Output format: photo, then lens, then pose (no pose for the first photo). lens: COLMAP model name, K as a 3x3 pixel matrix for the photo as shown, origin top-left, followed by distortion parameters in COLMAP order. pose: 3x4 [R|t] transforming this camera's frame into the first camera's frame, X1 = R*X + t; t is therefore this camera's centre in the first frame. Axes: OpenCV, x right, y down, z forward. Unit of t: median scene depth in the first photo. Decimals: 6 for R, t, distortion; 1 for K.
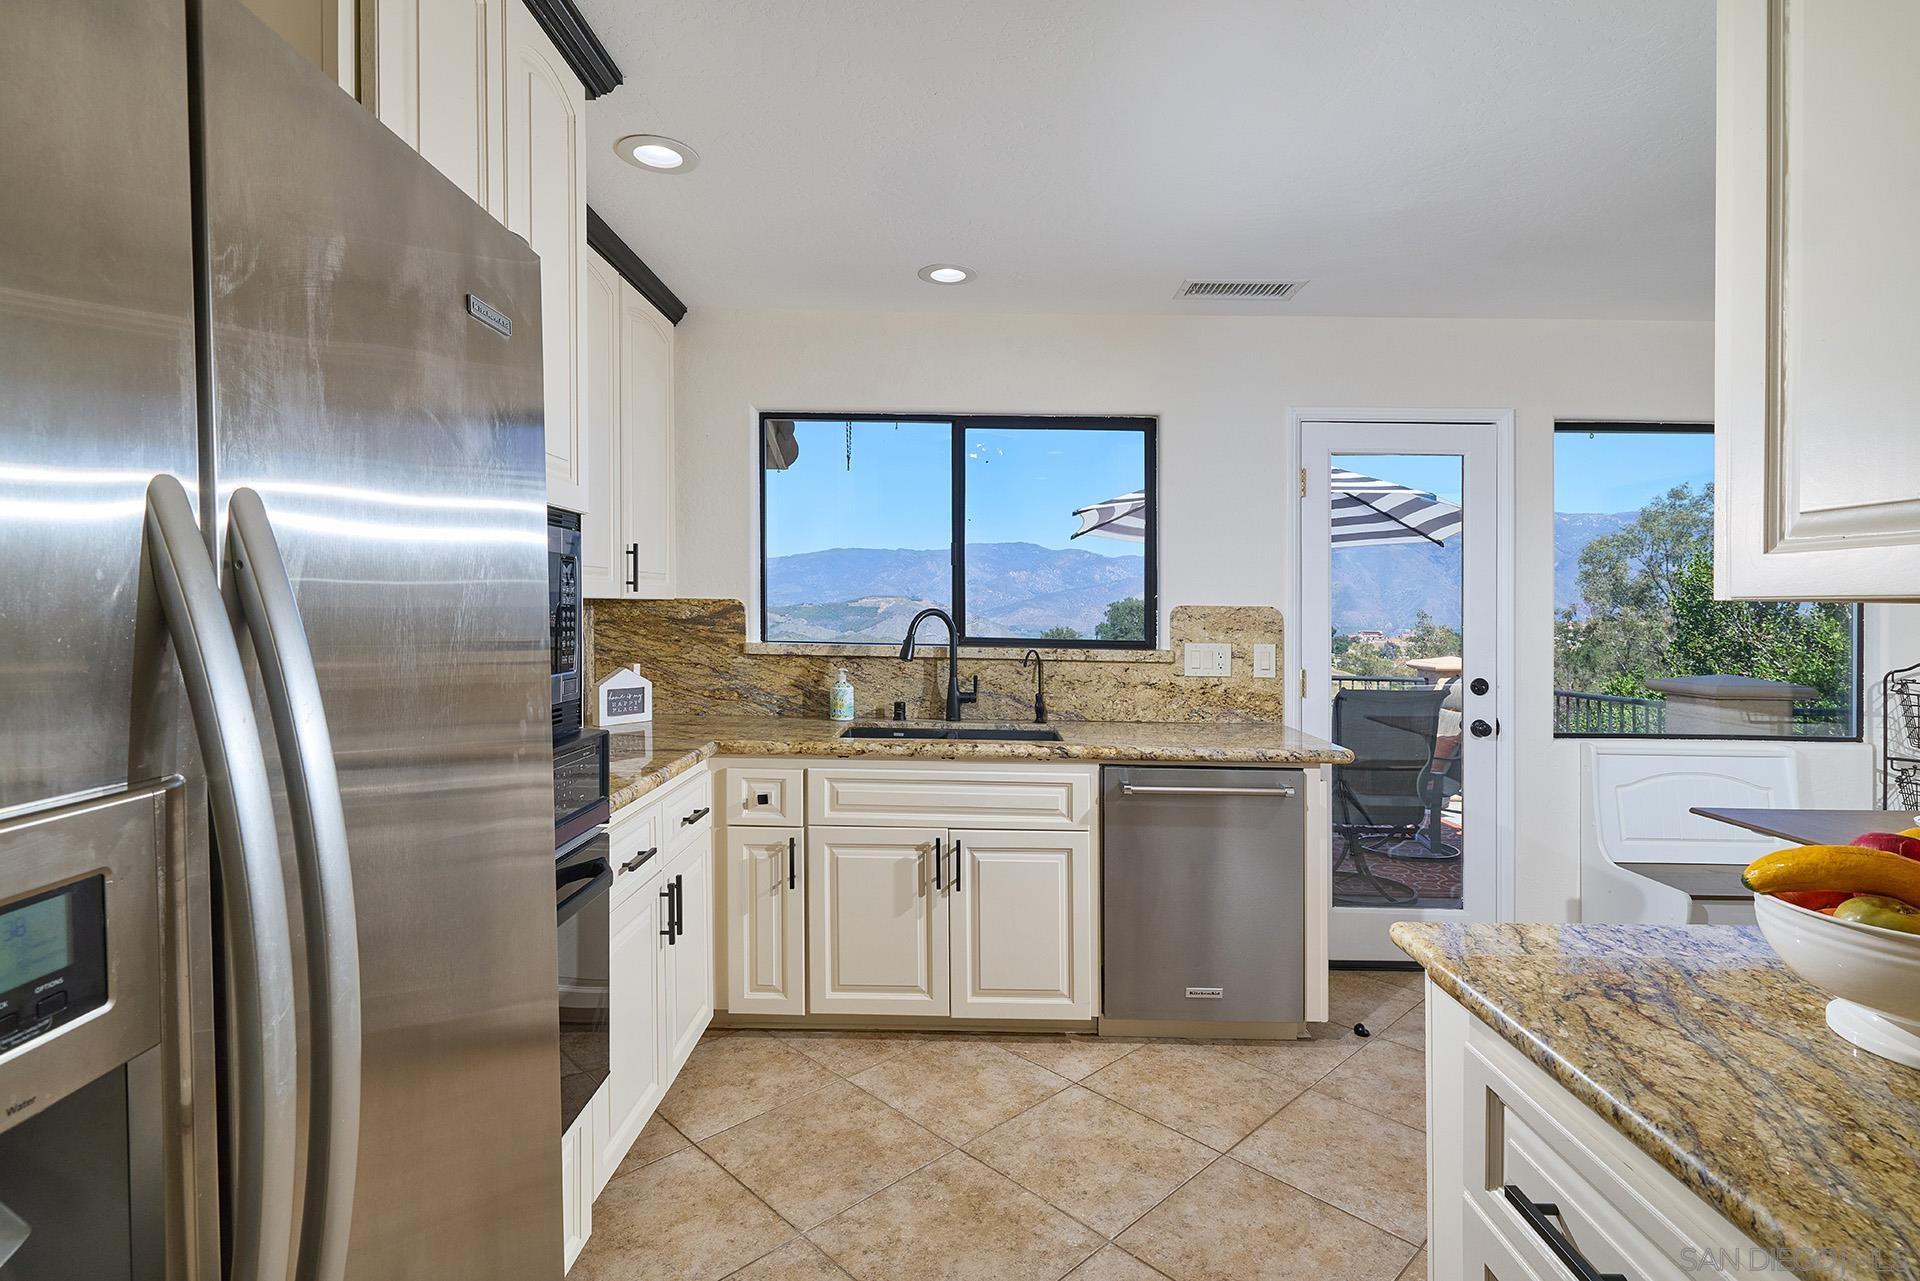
lens RADIAL K [[935.4, 0, 947.7], [0, 935.4, 579.6], [0, 0, 1]] dist [-0.003667, 0.000821]
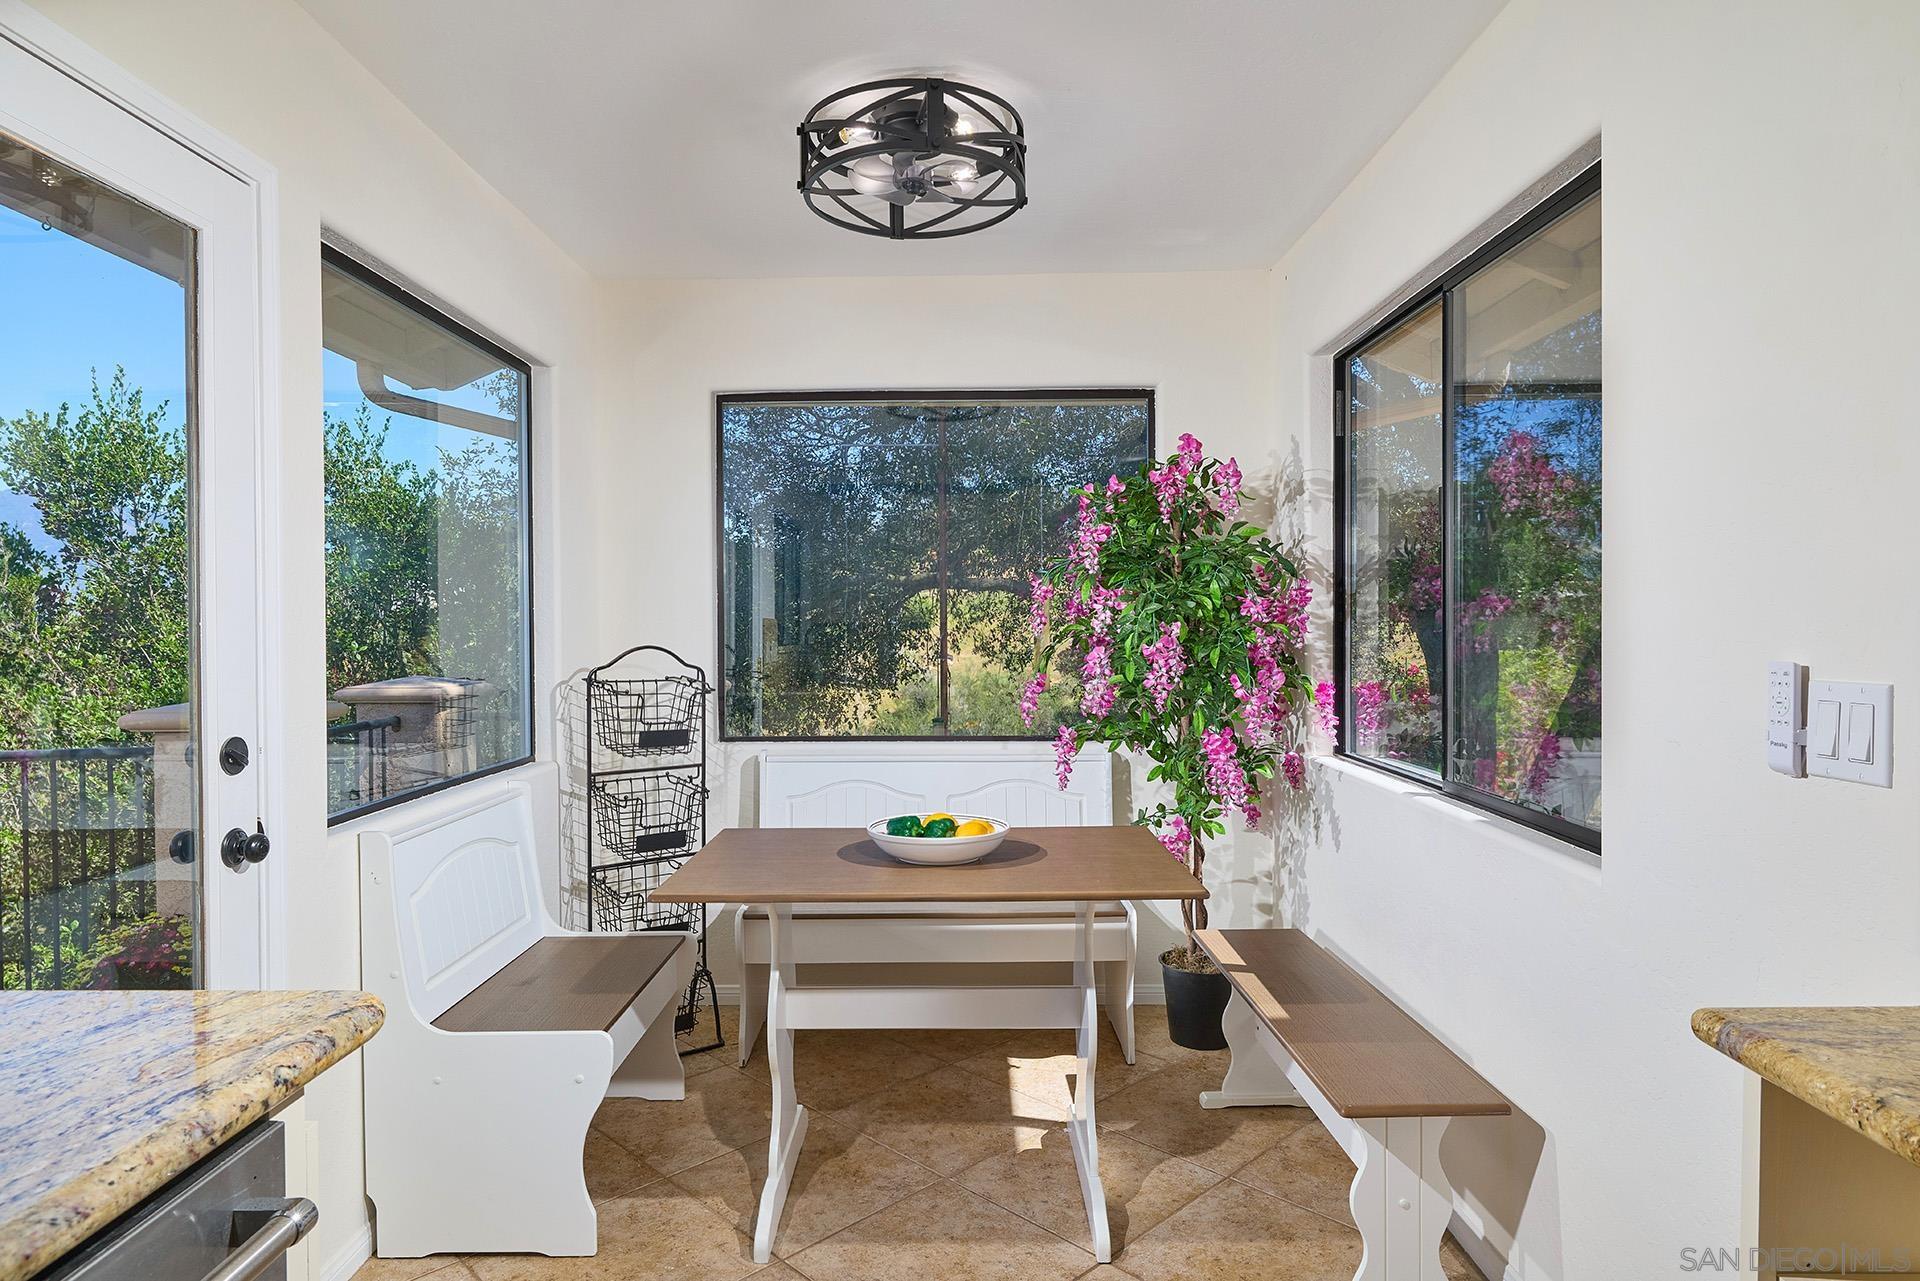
lens RADIAL K [[1092.1, 0, 958.9], [0, 1092.1, 639.8], [0, 0, 1]] dist [0.001311, 0.000665]
pose [[-0.003825, -0.029251, 0.999565, 0.038908], [-0.024633, 0.999272, 0.029148, 0.034403], [-0.999689, -0.024511, -0.004543, 0.651934]]
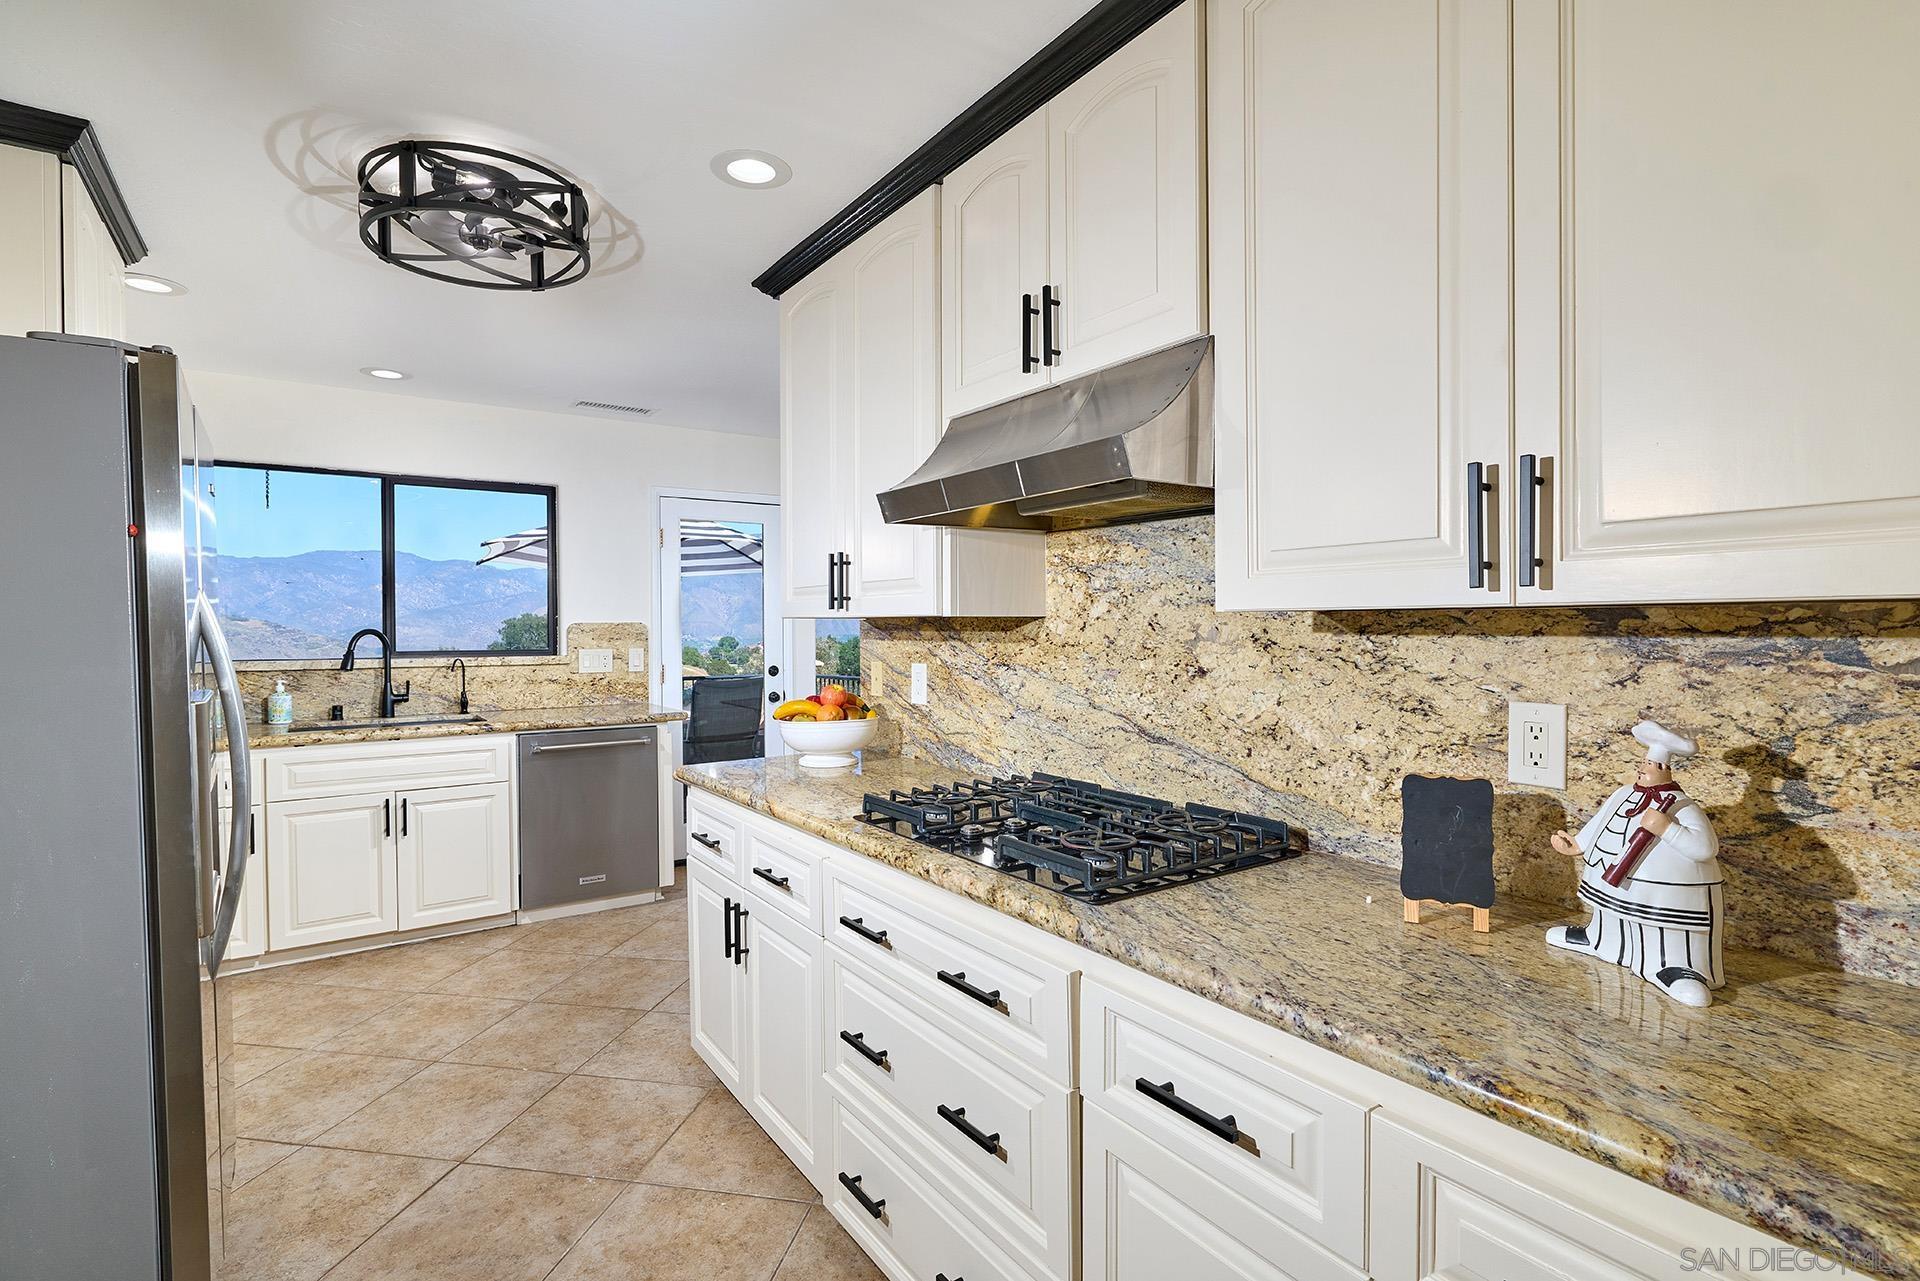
lens RADIAL K [[935.4, 0, 957.7], [0, 935.4, 610.8], [0, 0, 1]] dist [-0.003667, 0.000821]
pose [[0.812100, -0.011065, 0.583413, -0.102290], [0.000482, 0.999833, 0.018292, -0.015990], [-0.583518, -0.014574, 0.811969, -0.469678]]
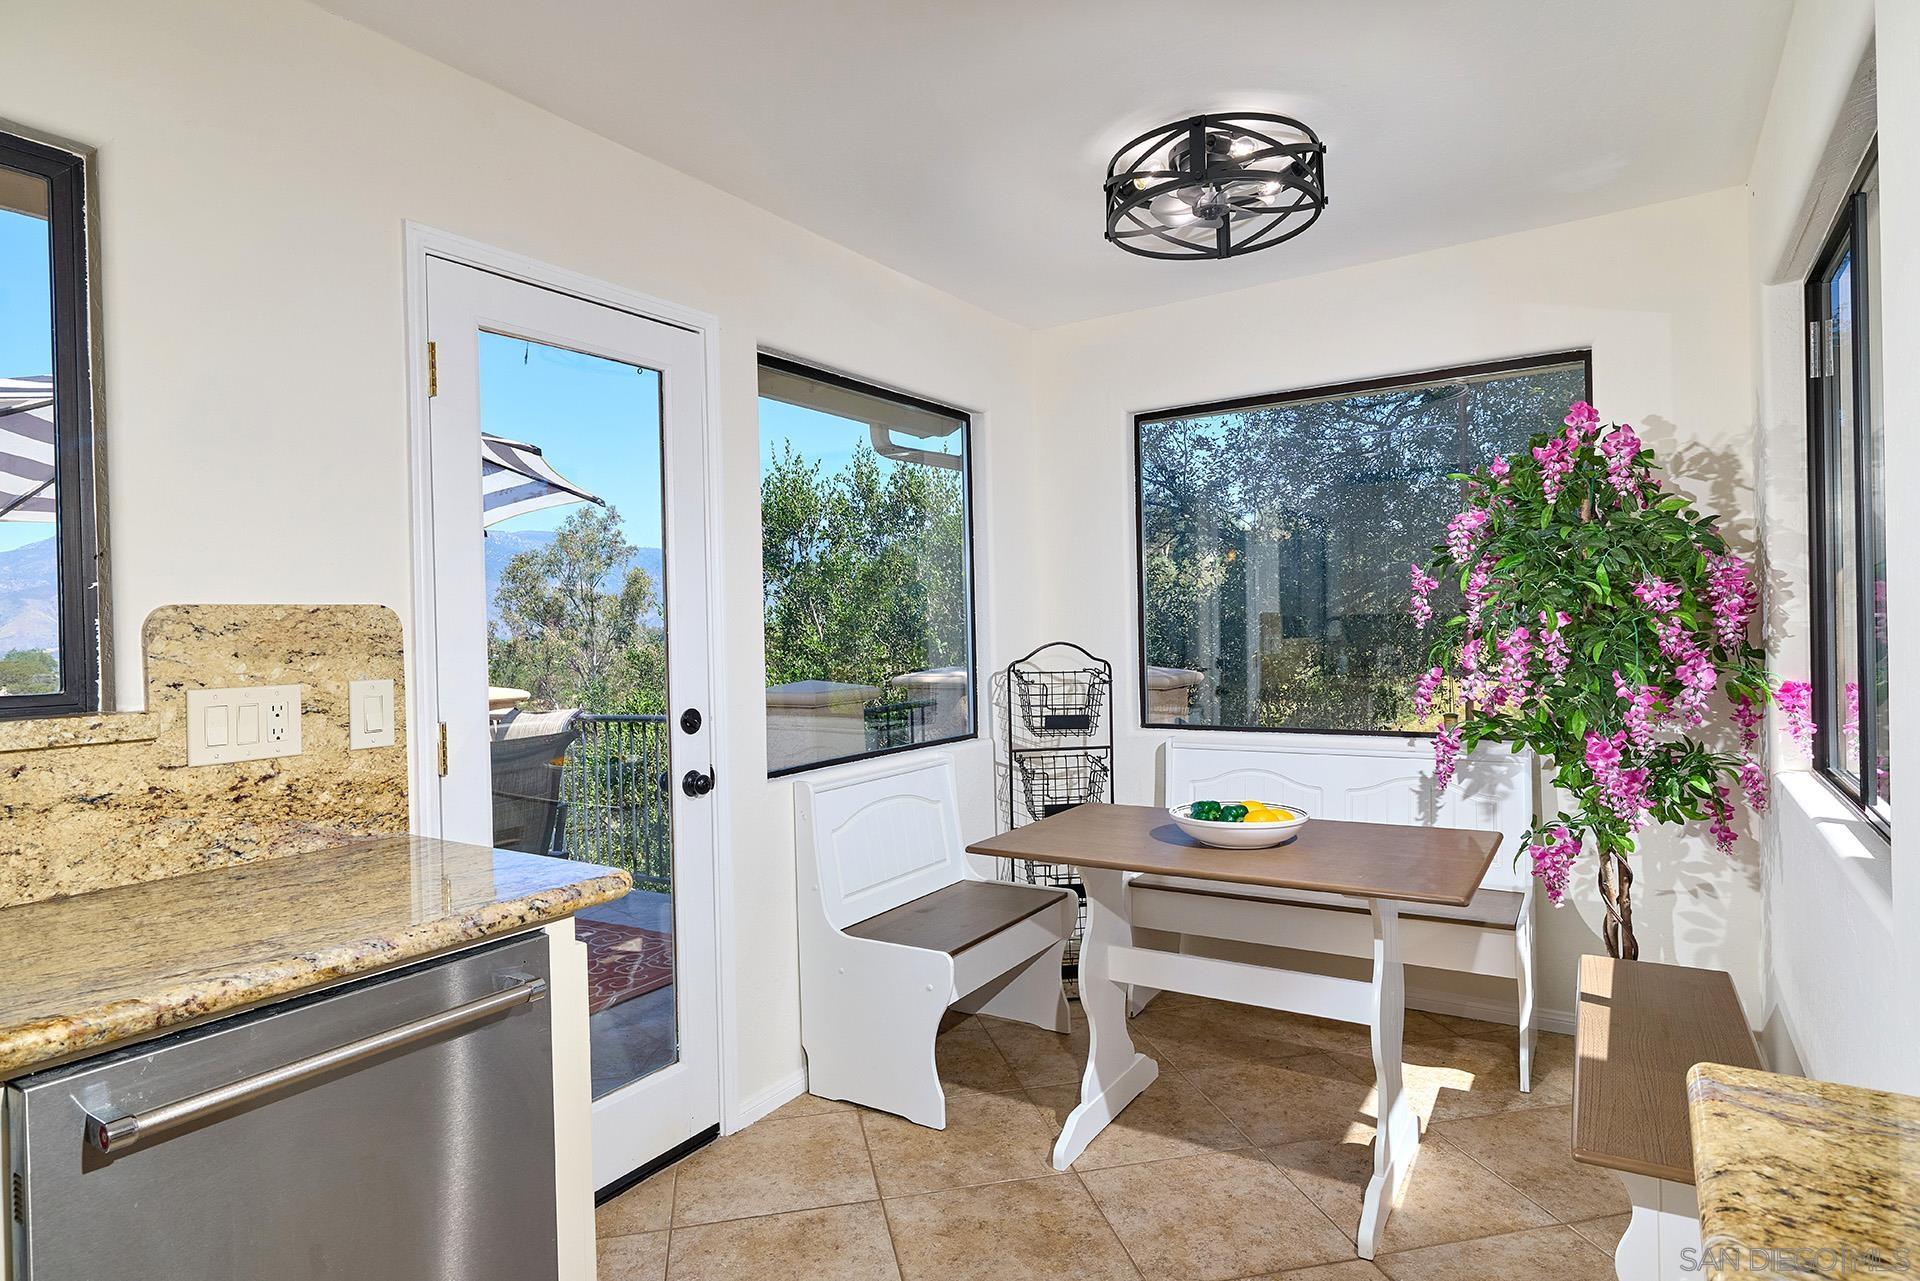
lens RADIAL K [[1059.6, 0, 941.6], [0, 1059.6, 629.3], [0, 0, 1]] dist [-0.003221, 0.001065]
pose [[0.541254, -0.030286, 0.840314, 0.032299], [0.007675, 0.999487, 0.031079, 0.026794], [-0.840824, -0.010372, 0.541209, 0.441036]]
